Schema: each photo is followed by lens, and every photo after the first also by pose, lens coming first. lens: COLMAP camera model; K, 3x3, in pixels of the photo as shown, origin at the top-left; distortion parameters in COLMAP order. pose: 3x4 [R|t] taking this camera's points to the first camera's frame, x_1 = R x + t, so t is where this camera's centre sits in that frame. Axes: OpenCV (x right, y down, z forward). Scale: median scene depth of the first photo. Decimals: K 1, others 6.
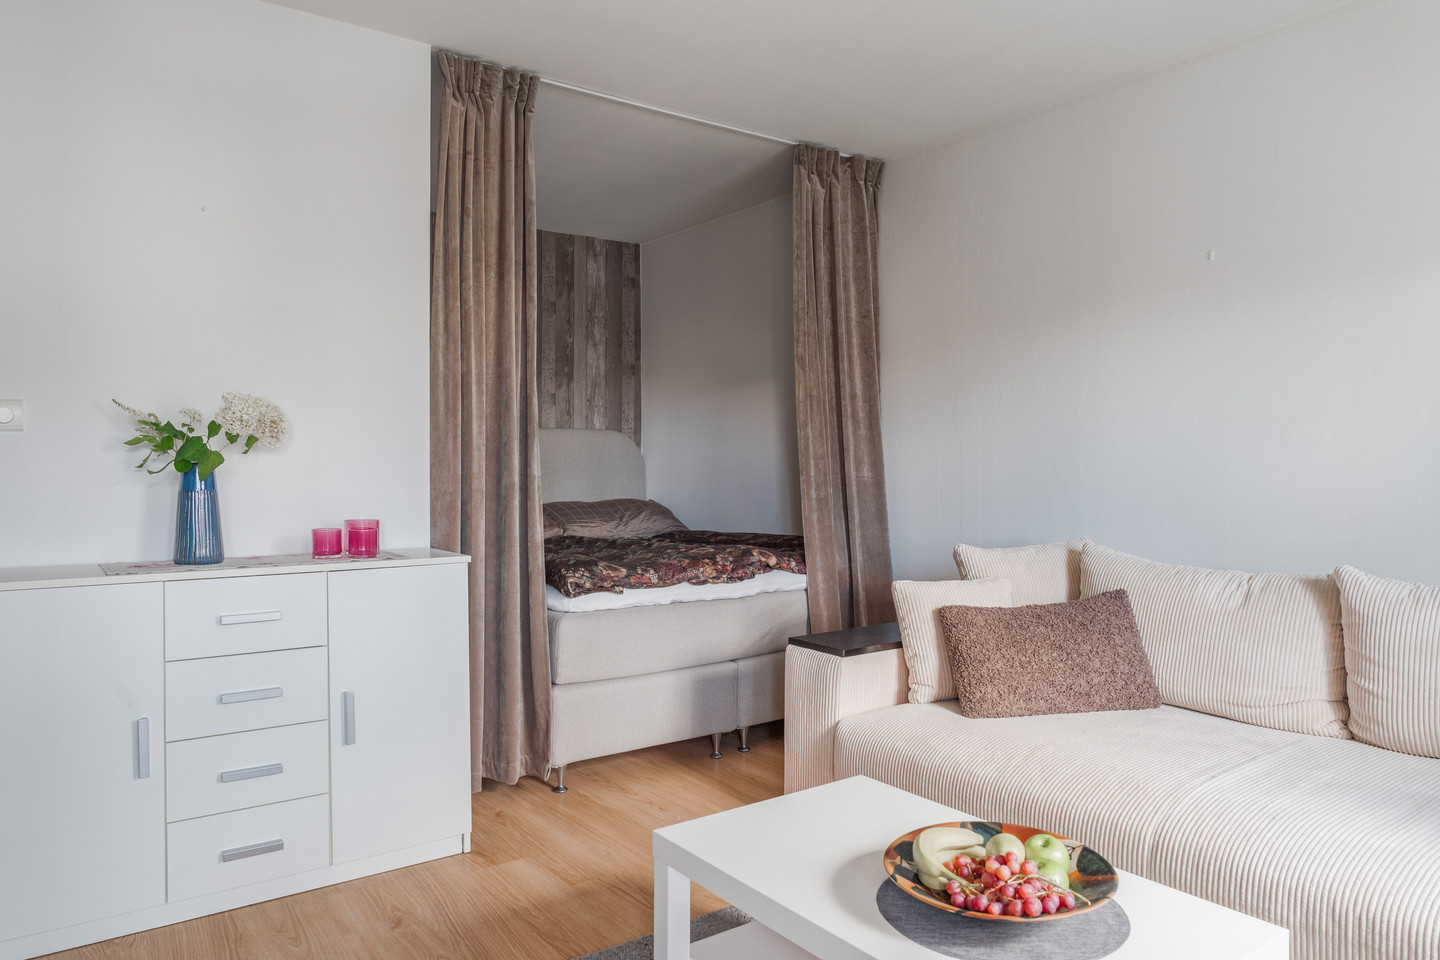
lens RADIAL K [[981.1, 0, 743.7], [0, 981.1, 477.6], [0, 0, 1]] dist [-0.016354, 0.002501]
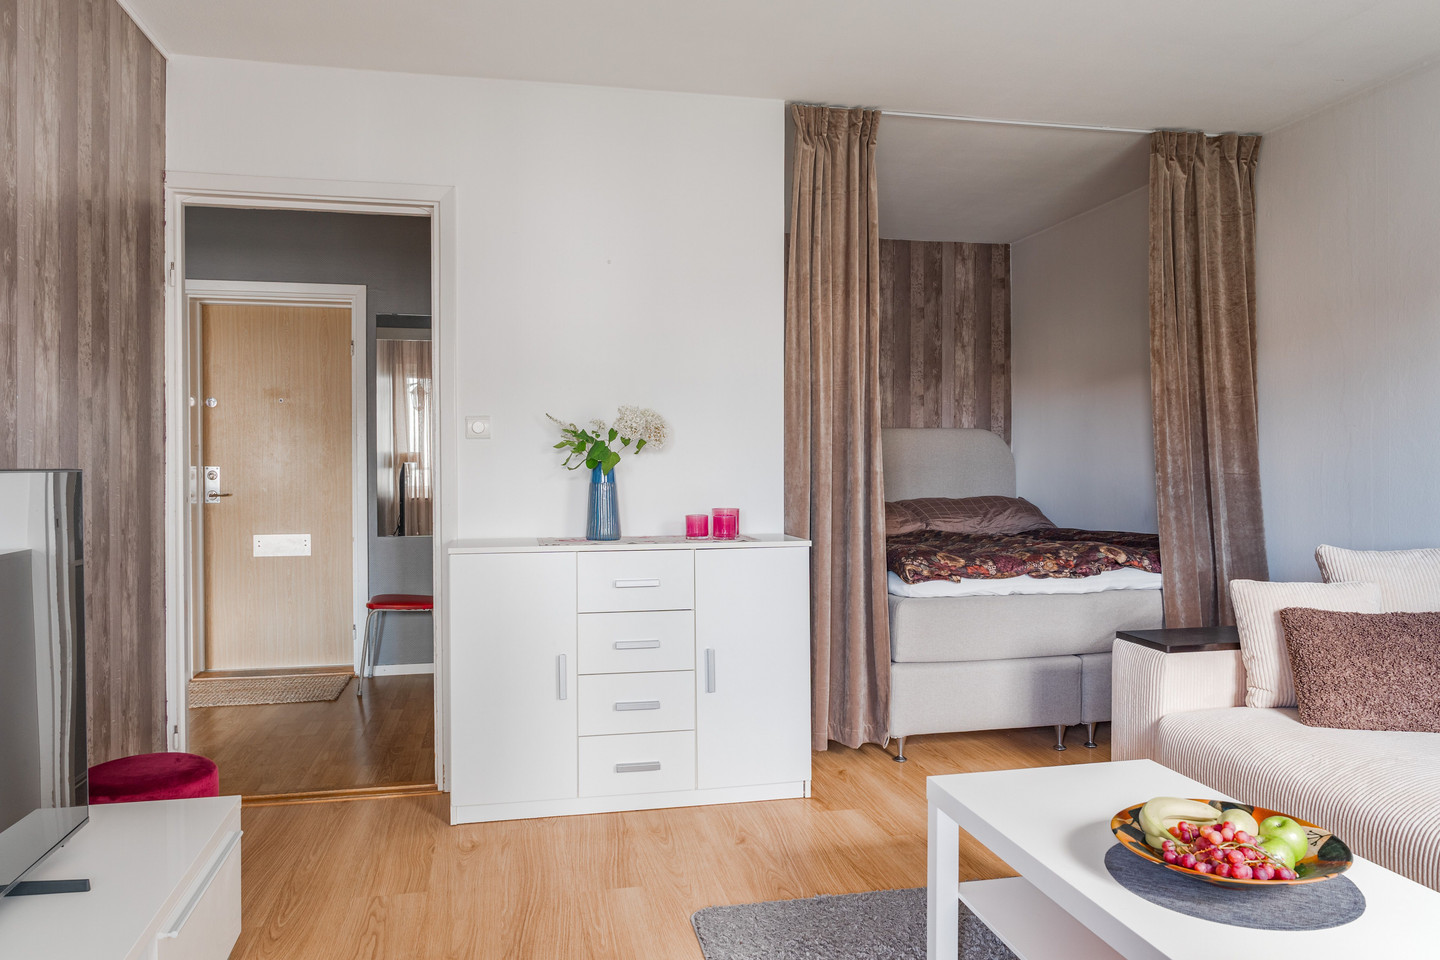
lens RADIAL K [[973.6, 0, 716.3], [0, 973.6, 474.5], [0, 0, 1]] dist [-0.024817, 0.007023]
pose [[0.908270, -0.000228, -0.418384, 0.083055], [-0.000802, 0.999997, -0.002285, 0.003704], [0.418383, 0.002411, 0.908267, -0.074022]]
